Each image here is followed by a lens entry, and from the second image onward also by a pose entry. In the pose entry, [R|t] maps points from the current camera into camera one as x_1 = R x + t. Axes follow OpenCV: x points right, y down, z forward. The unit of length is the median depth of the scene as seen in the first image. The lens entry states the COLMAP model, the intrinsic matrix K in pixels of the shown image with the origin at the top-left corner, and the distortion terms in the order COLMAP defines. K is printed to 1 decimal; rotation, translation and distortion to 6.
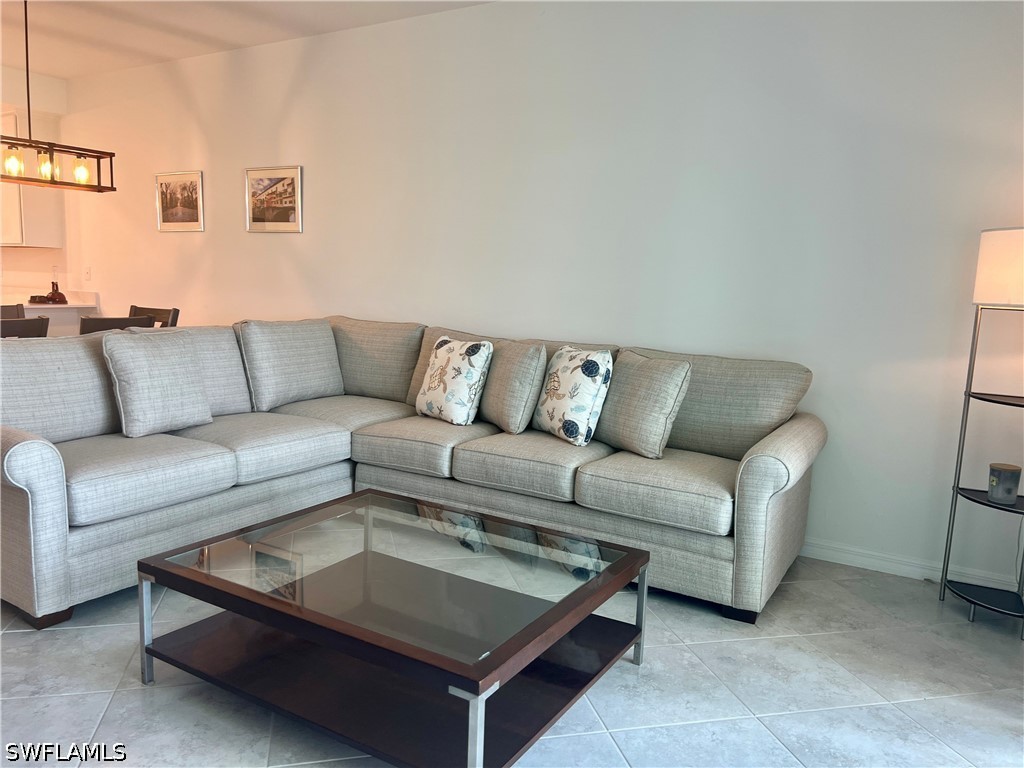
lens RADIAL K [[771.1, 0, 512.0], [0, 771.1, 384.0], [0, 0, 1]] dist [0.071332, -0.072290]
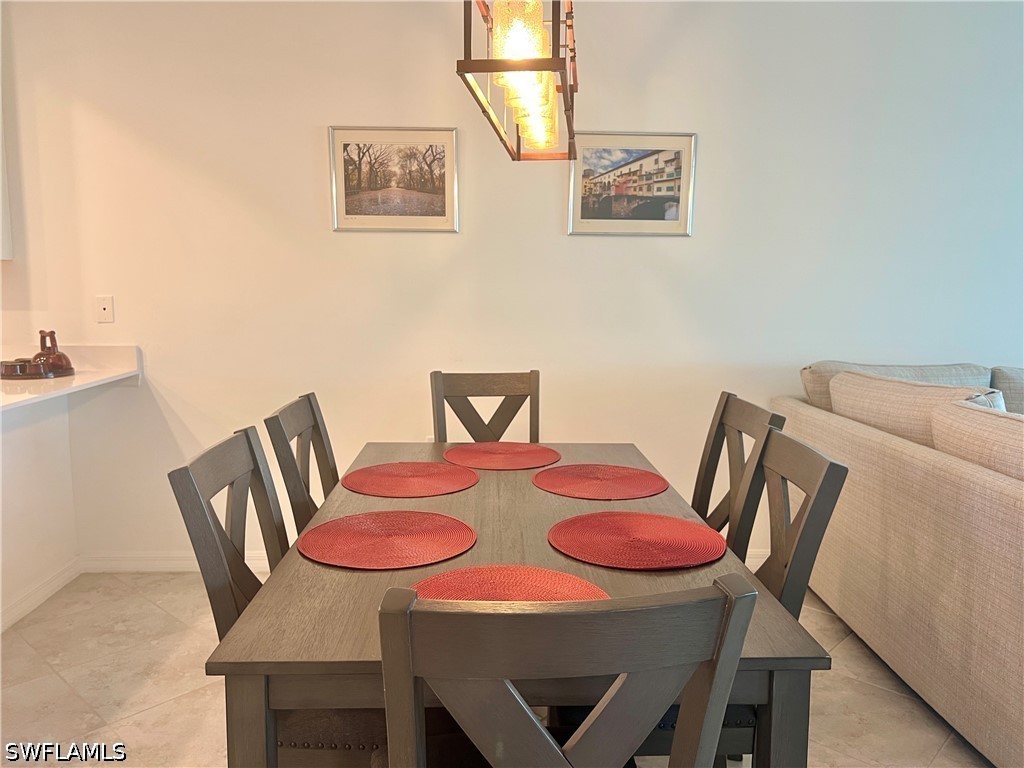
lens RADIAL K [[771.1, 0, 512.0], [0, 771.1, 384.0], [0, 0, 1]] dist [0.071332, -0.072290]
pose [[0.824939, -0.098738, 0.556531, -0.748706], [0.093927, 0.994881, 0.037281, -0.107272], [-0.557363, 0.021518, 0.829990, 0.531985]]
